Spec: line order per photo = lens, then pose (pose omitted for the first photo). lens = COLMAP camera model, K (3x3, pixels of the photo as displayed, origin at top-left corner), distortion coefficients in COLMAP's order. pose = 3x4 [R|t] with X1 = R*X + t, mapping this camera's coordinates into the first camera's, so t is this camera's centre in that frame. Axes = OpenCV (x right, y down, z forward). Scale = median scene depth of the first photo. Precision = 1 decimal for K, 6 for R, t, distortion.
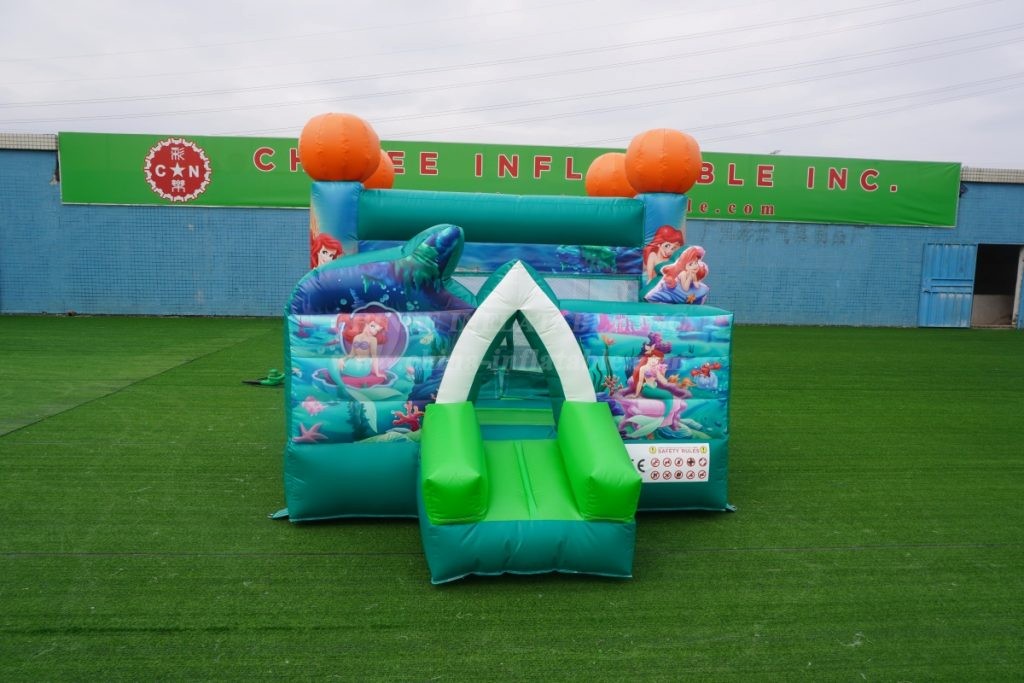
lens RADIAL K [[680.9, 0, 508.3], [0, 680.9, 339.2], [0, 0, 1]] dist [-0.035000, 0.012262]
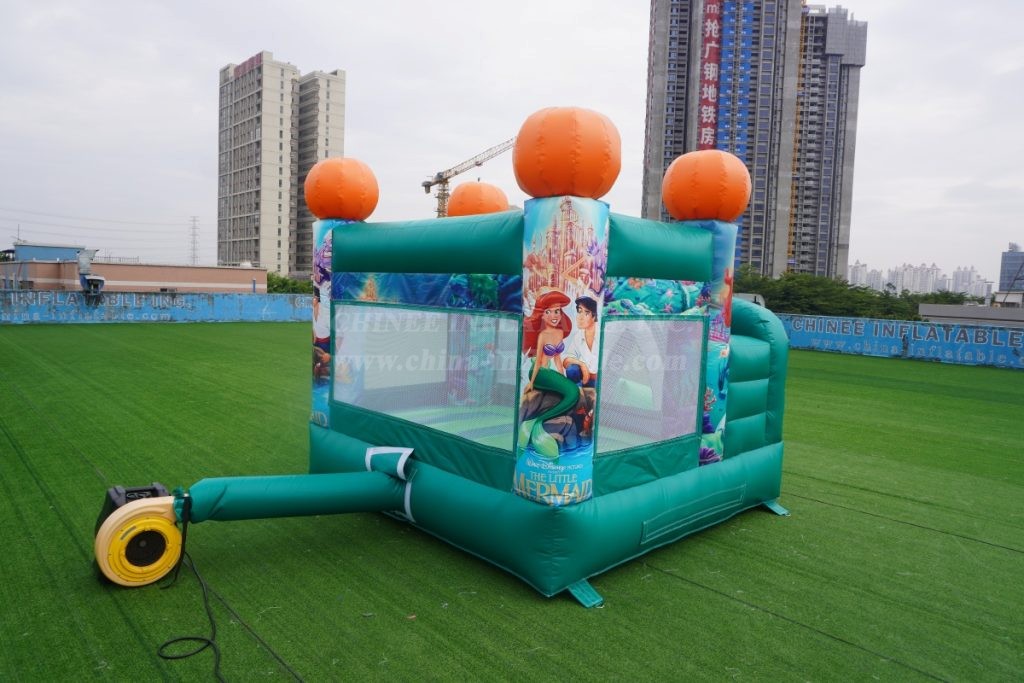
lens RADIAL K [[680.9, 0, 503.3], [0, 680.9, 343.2], [0, 0, 1]] dist [-0.035000, 0.012262]
pose [[-0.601554, -0.108080, 0.791487, -1.037494], [0.054563, 0.982932, 0.175692, -0.309961], [-0.796966, 0.148874, -0.585390, 2.258861]]
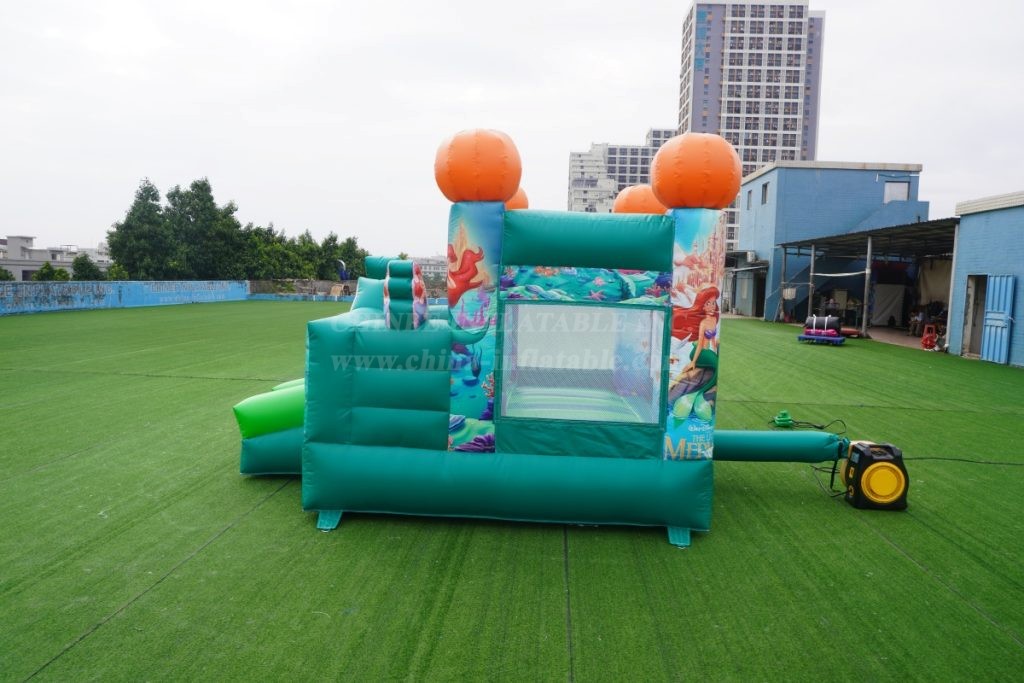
lens RADIAL K [[680.9, 0, 505.9], [0, 680.9, 345.7], [0, 0, 1]] dist [-0.035000, 0.012262]
pose [[-0.986233, -0.063278, 0.152772, -0.223805], [-0.026498, 0.972423, 0.231716, -0.367785], [-0.163222, 0.224478, -0.960712, 2.793545]]
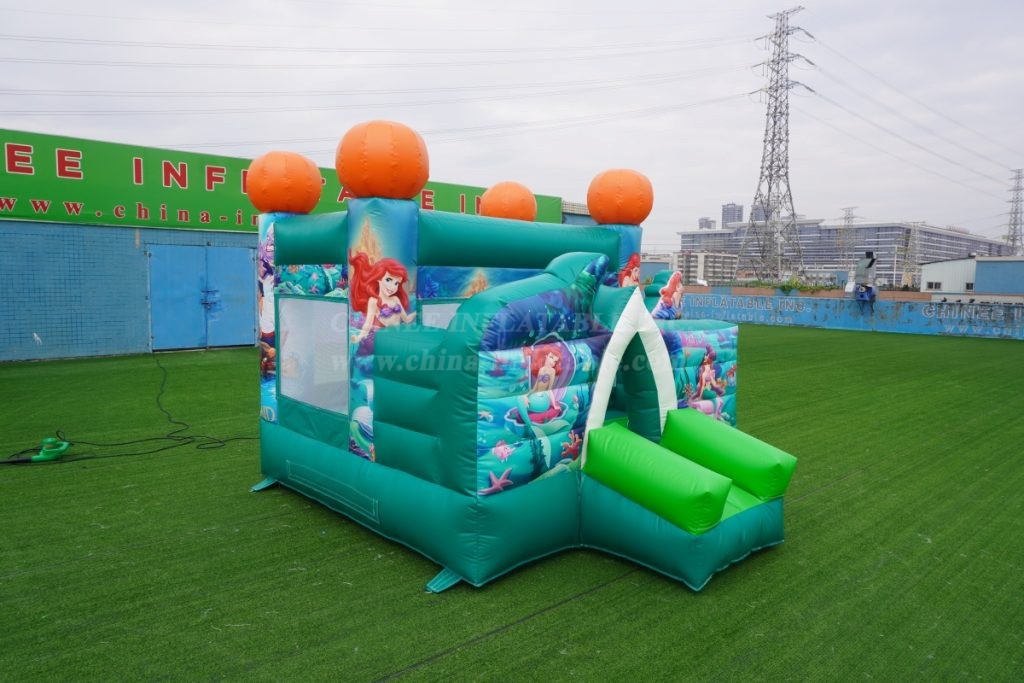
lens RADIAL K [[680.9, 0, 506.7], [0, 680.9, 345.0], [0, 0, 1]] dist [-0.035000, 0.012262]
pose [[0.796220, -0.070523, 0.600883, -0.805891], [0.080319, 0.996713, 0.010550, -0.050480], [-0.599652, 0.039862, 0.799268, 0.261871]]
